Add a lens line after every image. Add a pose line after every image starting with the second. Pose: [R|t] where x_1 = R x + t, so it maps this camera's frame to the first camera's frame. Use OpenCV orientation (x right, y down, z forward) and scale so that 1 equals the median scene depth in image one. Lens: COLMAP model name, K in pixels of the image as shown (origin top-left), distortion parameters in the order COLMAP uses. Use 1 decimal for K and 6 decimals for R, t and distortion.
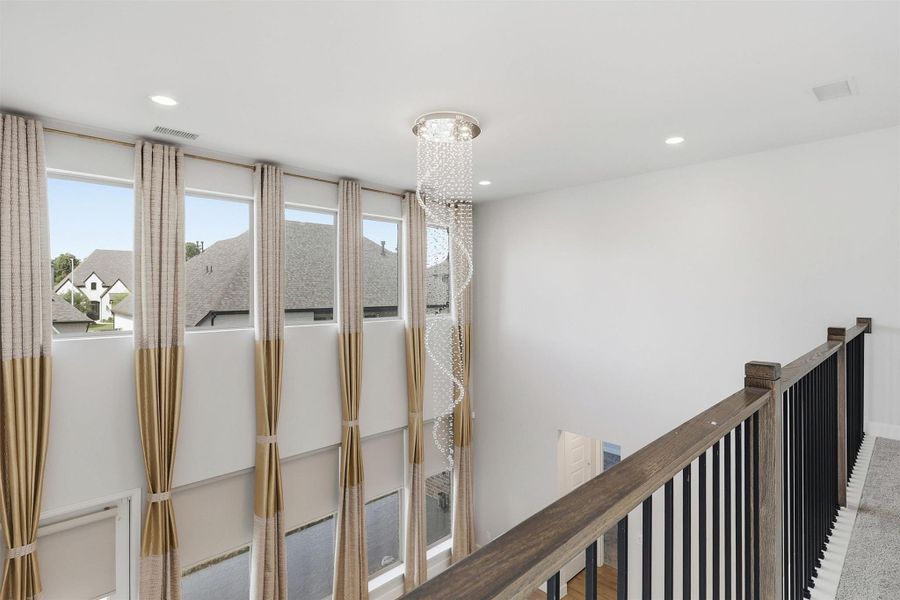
lens RADIAL K [[449.9, 0, 449.1], [0, 449.9, 296.3], [0, 0, 1]] dist [0.002893, 0.000472]
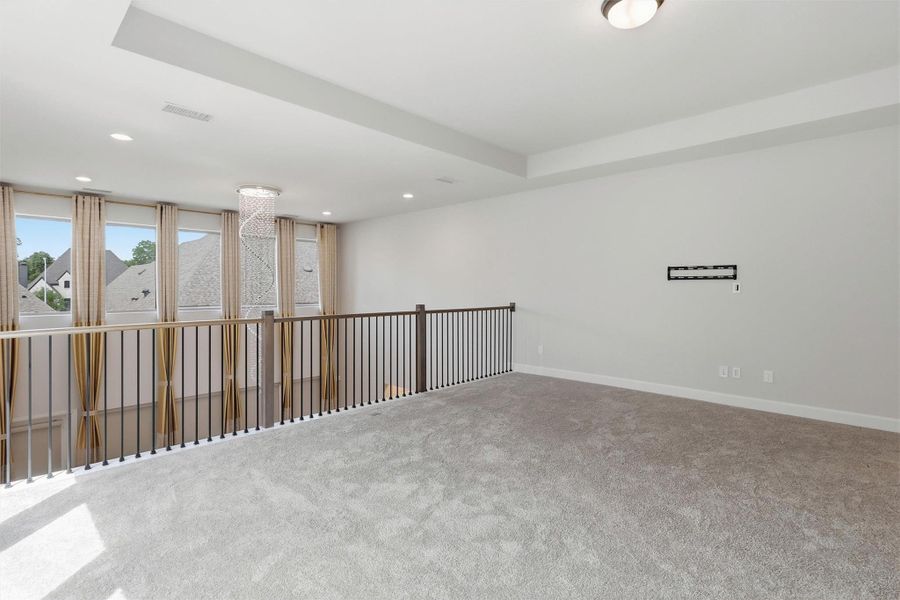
lens RADIAL K [[449.9, 0, 451.0], [0, 449.9, 297.3], [0, 0, 1]] dist [0.002893, 0.000472]
pose [[0.999449, -0.000141, 0.033204, 0.590578], [-0.000049, 0.999984, 0.005714, 0.016579], [-0.033205, -0.005713, 0.999432, -0.645562]]
